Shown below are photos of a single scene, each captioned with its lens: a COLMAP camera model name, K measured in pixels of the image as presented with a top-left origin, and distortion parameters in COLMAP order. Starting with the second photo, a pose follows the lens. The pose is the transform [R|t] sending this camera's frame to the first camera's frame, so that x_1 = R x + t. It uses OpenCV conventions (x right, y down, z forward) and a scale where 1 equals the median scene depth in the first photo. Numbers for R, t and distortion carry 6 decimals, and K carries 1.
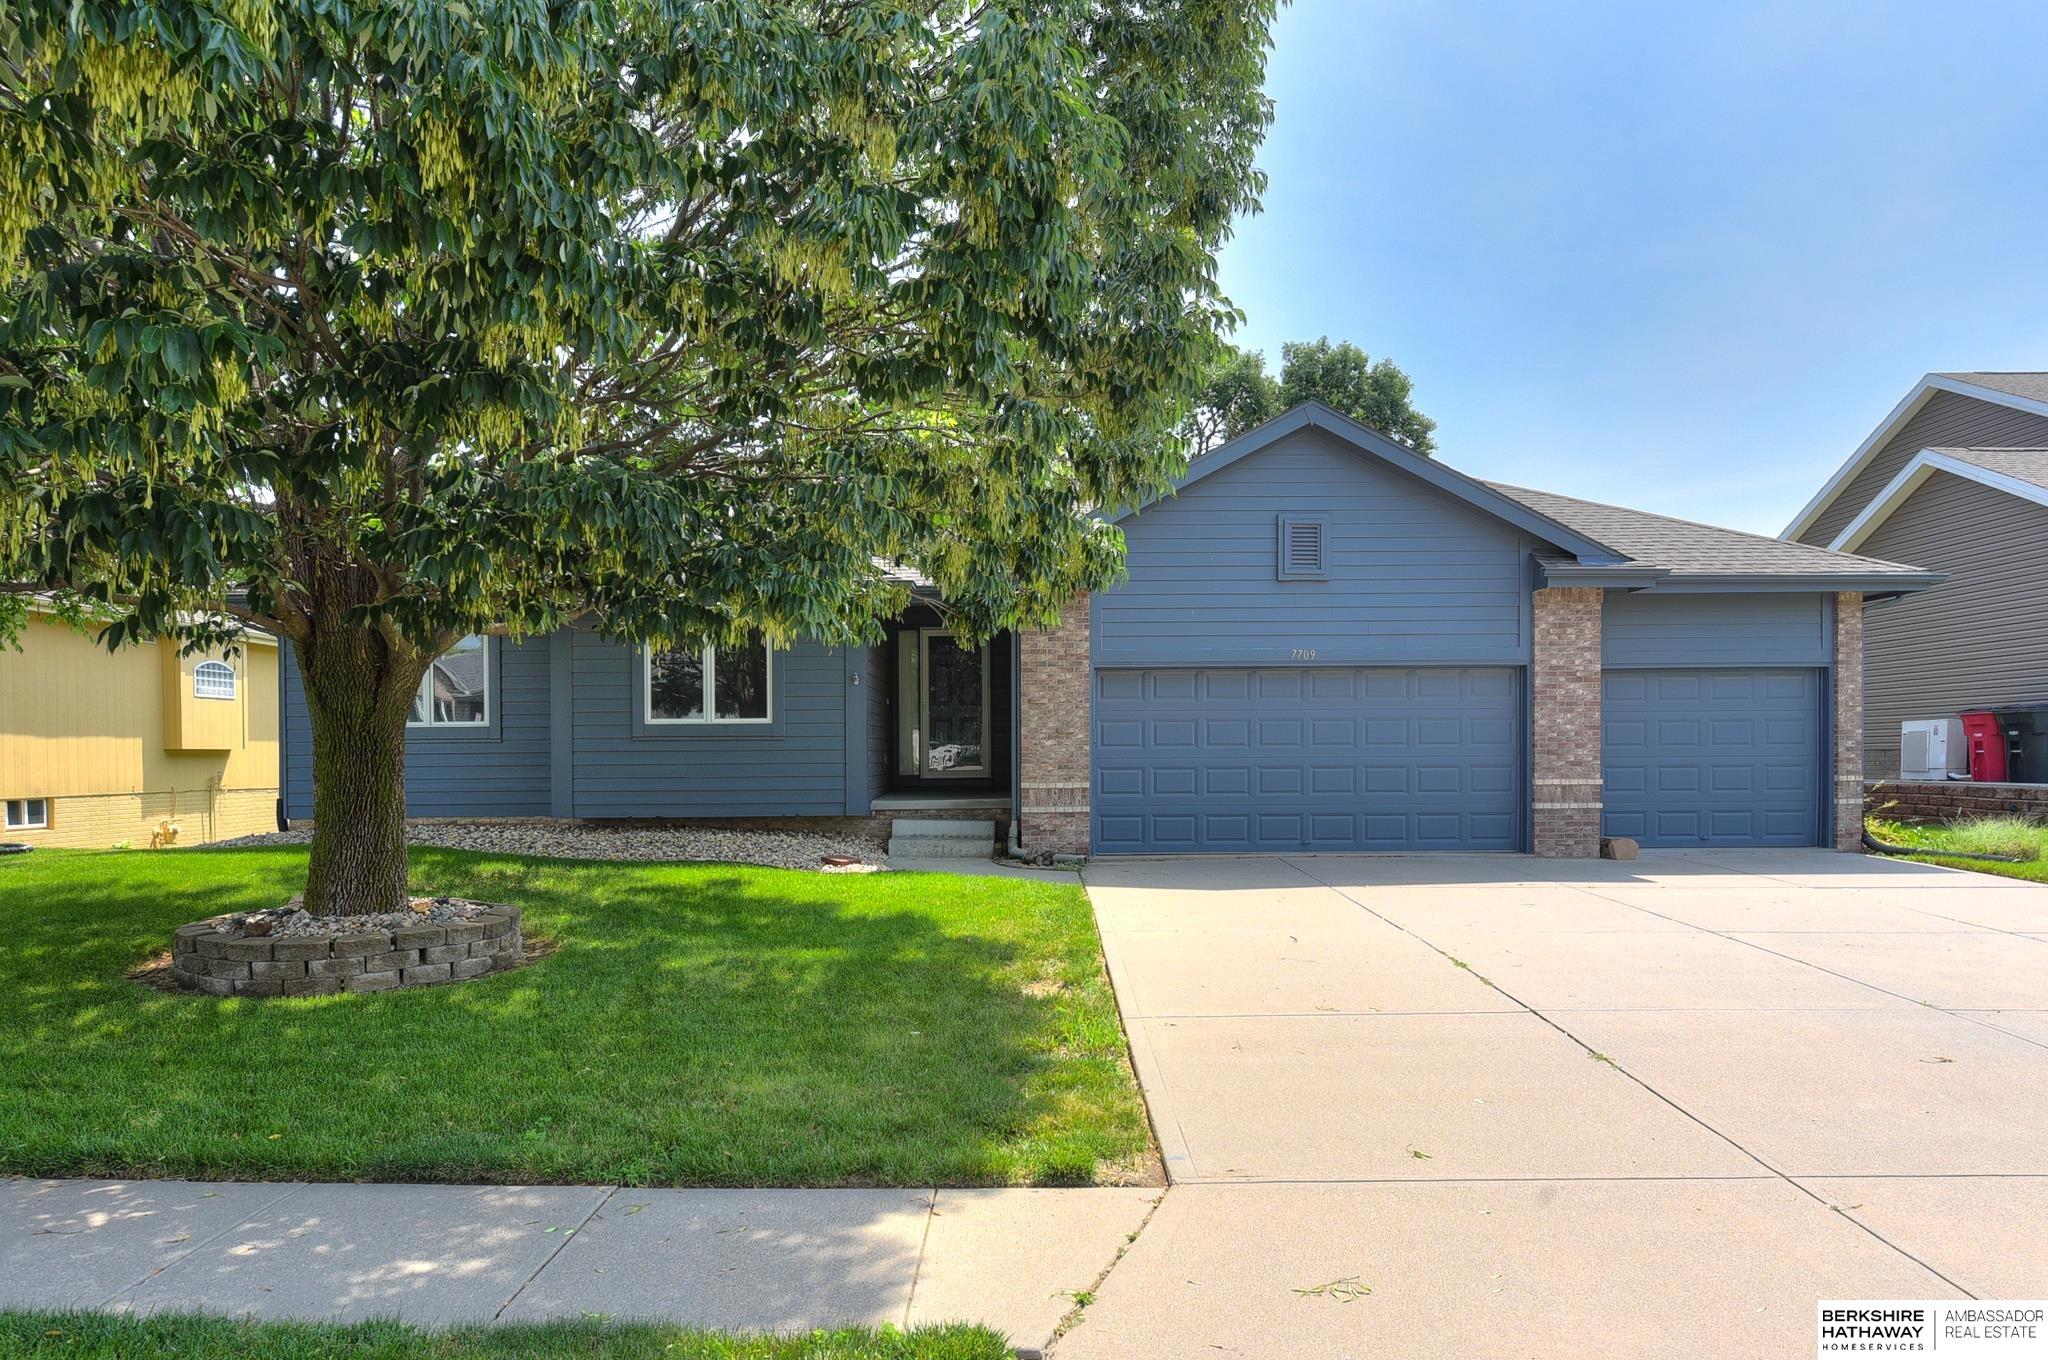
lens RADIAL K [[1198.1, 0, 1020.4], [0, 1198.1, 699.9], [0, 0, 1]] dist [-0.002778, -0.001475]
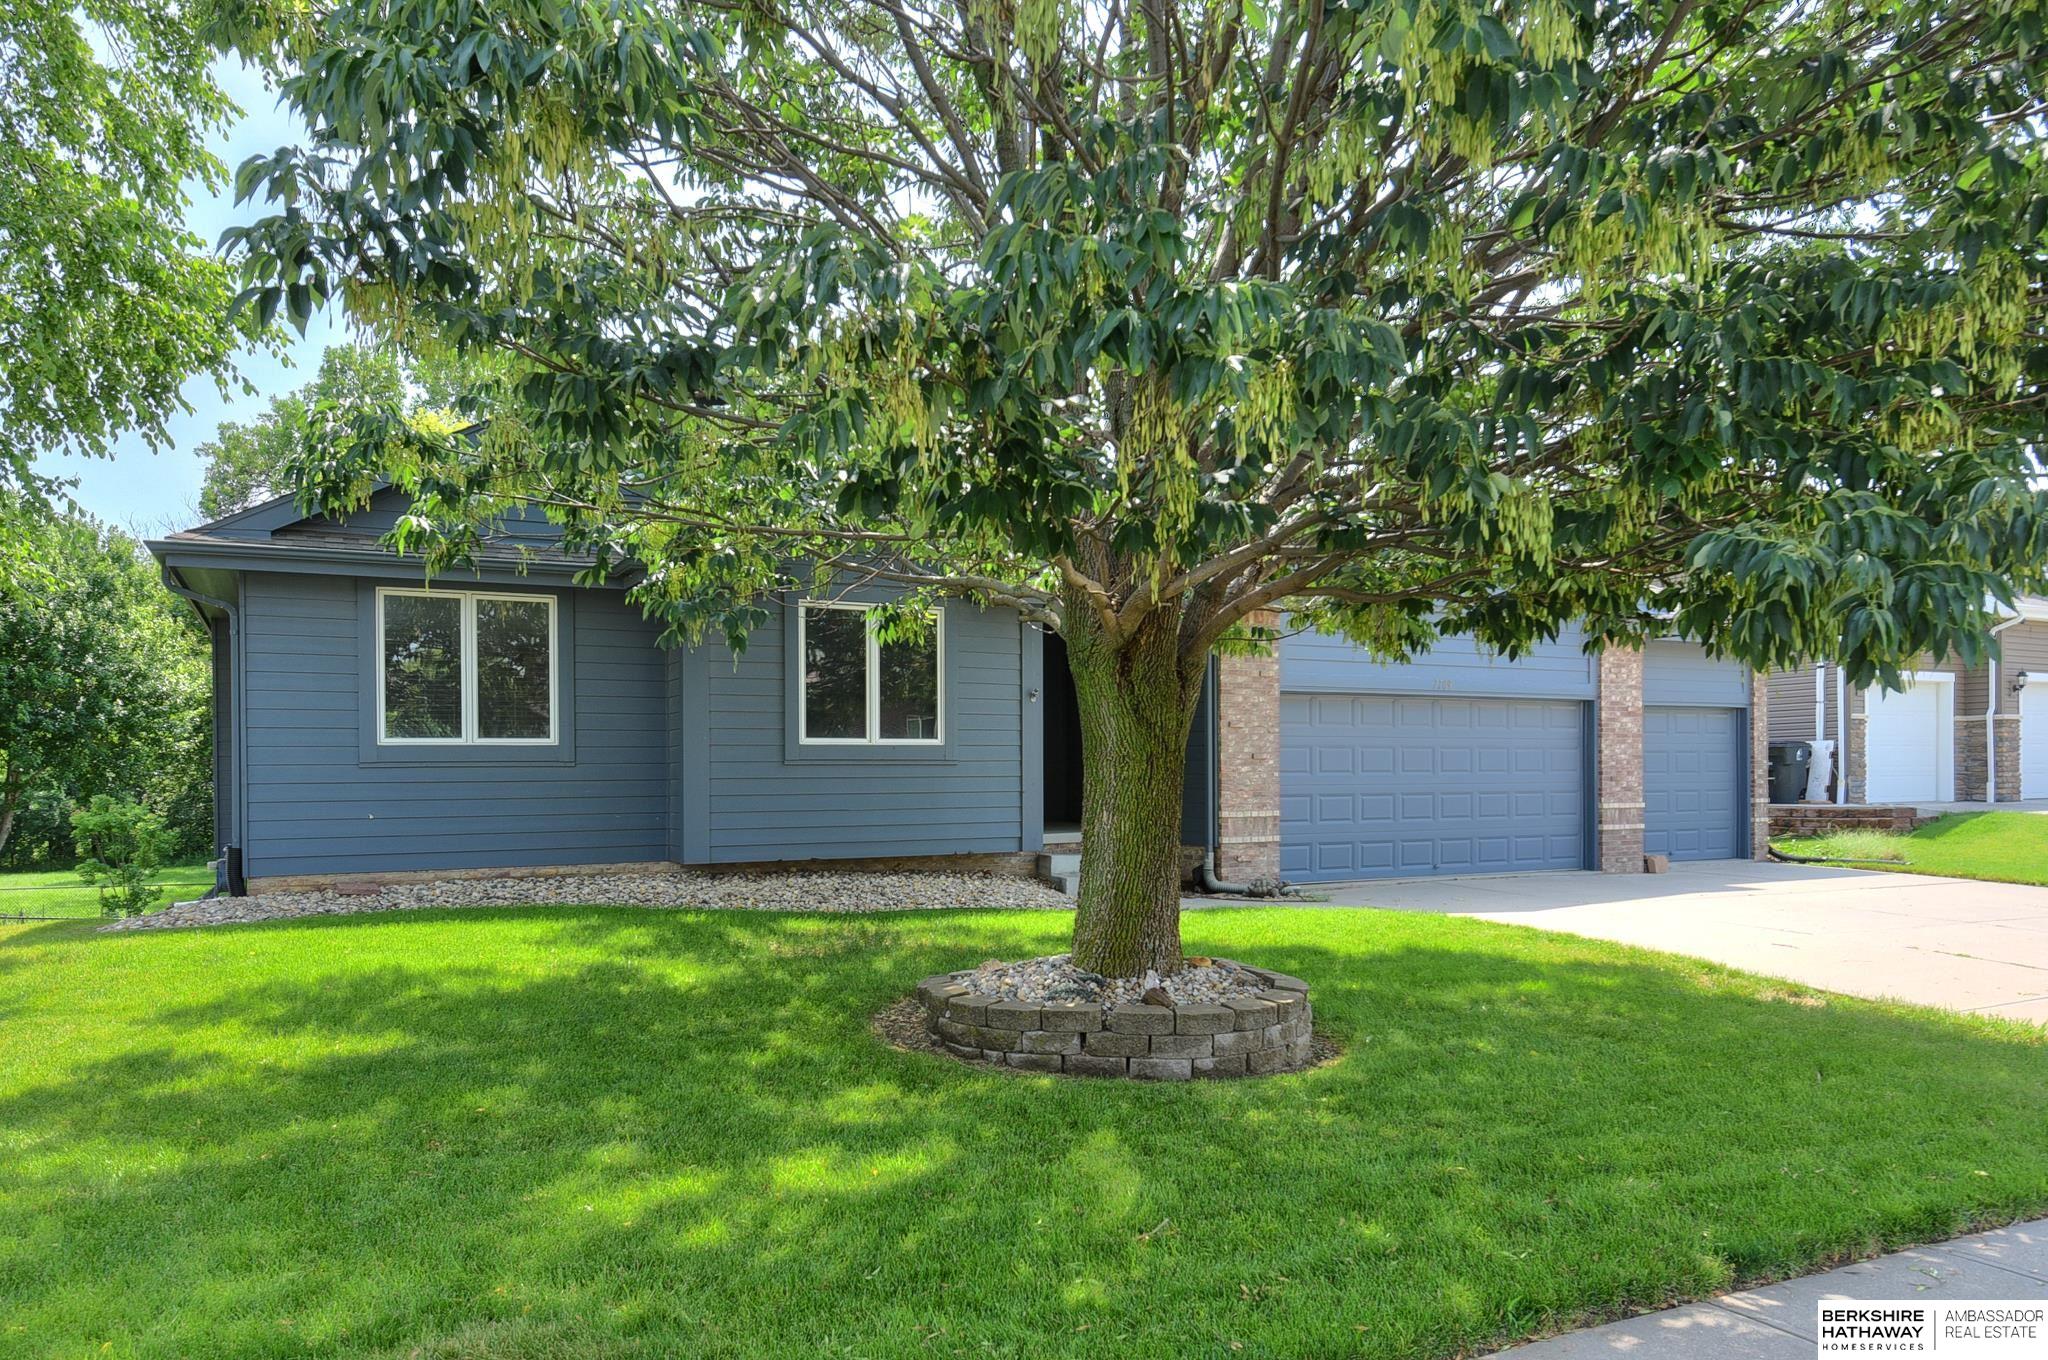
lens RADIAL K [[1369.6, 0, 1024.0], [0, 1369.6, 680.0], [0, 0, 1]] dist [-0.001502, 0.000853]
pose [[0.891551, 0.032571, 0.451747, -0.620733], [-0.017481, 0.999142, -0.037538, 0.009072], [-0.452583, 0.025570, 0.891356, 0.108155]]
